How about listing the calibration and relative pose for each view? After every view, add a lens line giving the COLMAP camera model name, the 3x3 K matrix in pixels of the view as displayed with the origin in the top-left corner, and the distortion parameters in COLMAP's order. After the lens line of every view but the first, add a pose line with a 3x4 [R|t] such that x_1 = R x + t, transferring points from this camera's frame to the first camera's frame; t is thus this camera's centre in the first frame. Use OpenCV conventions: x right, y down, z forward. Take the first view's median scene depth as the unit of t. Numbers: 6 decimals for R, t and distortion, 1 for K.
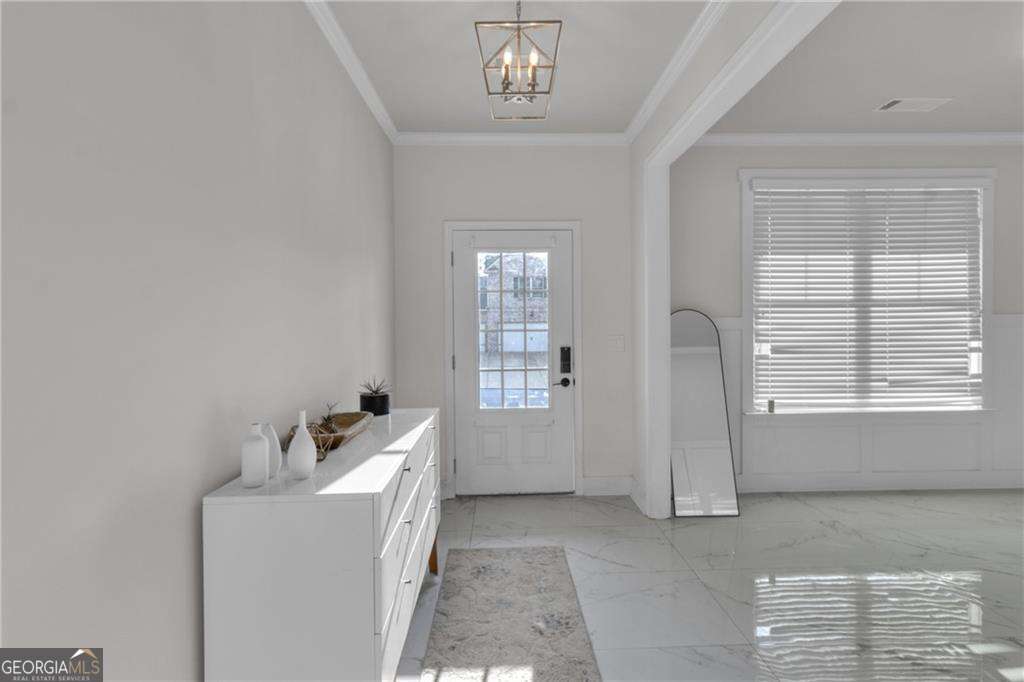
lens RADIAL K [[481.6, 0, 511.1], [0, 481.6, 335.4], [0, 0, 1]] dist [0.004684, 0.001111]
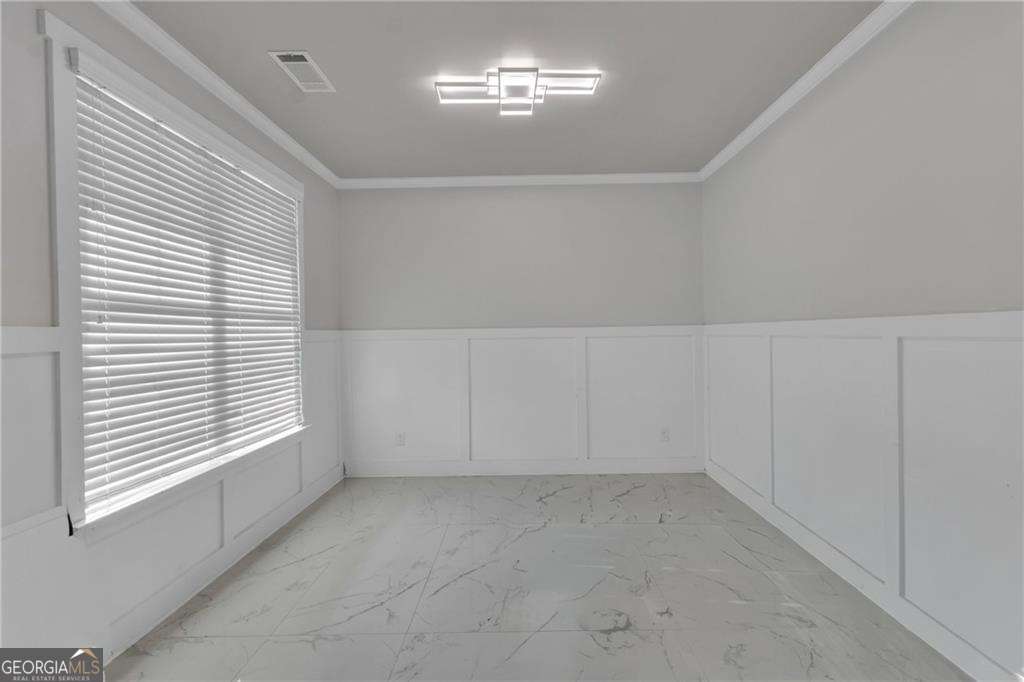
lens RADIAL K [[481.6, 0, 513.6], [0, 481.6, 340.0], [0, 0, 1]] dist [0.004684, 0.001111]
pose [[0.007932, -0.003757, 0.999961, 0.009133], [0.023472, 0.999718, 0.003569, -0.016484], [-0.999693, 0.023443, 0.008018, 0.554307]]
